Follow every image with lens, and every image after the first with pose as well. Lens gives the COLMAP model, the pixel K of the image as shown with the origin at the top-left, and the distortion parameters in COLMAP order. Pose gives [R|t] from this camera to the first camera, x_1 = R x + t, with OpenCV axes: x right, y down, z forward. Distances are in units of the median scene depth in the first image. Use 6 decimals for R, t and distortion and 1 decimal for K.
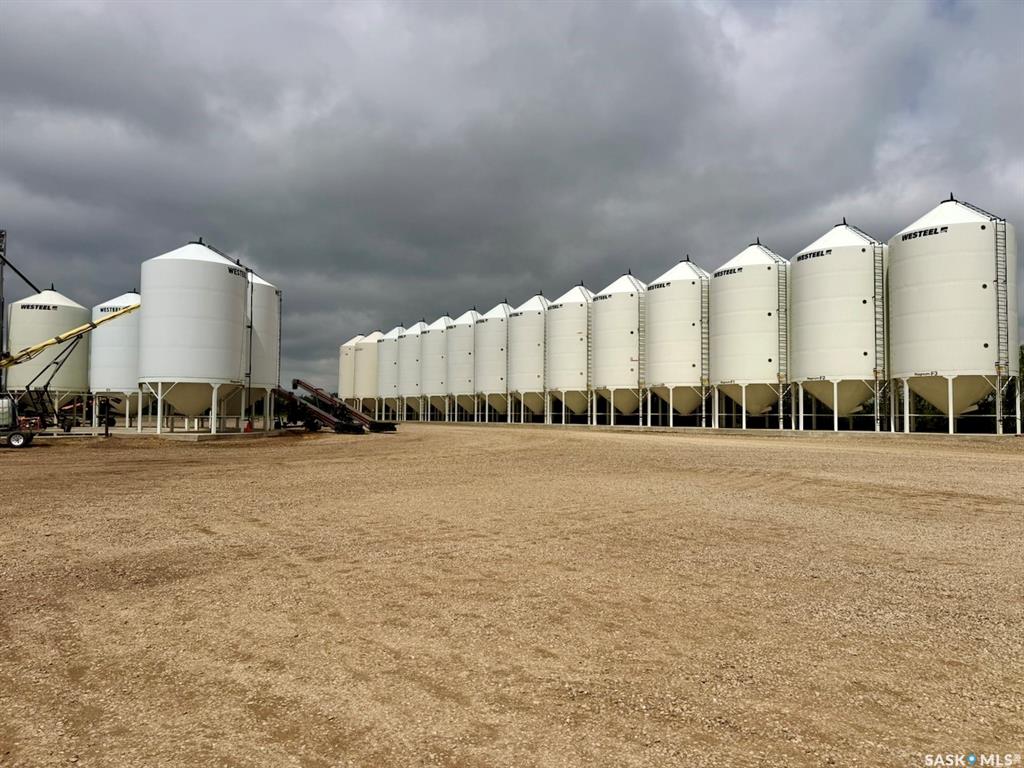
lens RADIAL K [[708.2, 0, 512.4], [0, 708.2, 384.8], [0, 0, 1]] dist [-0.006645, -0.016417]
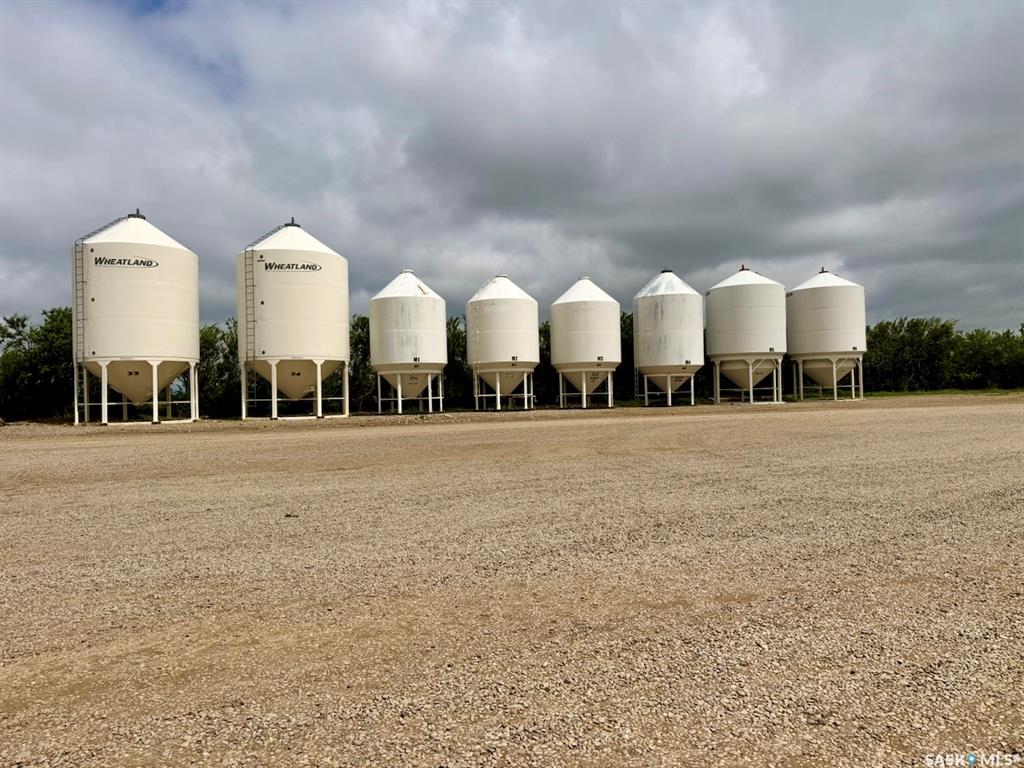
lens RADIAL K [[708.2, 0, 512.4], [0, 708.2, 385.1], [0, 0, 1]] dist [-0.006645, -0.016417]
pose [[0.275484, 0.002211, 0.961303, -0.436072], [-0.015575, 0.999876, 0.002164, 0.023697], [-0.961180, -0.015568, 0.275484, 0.649132]]
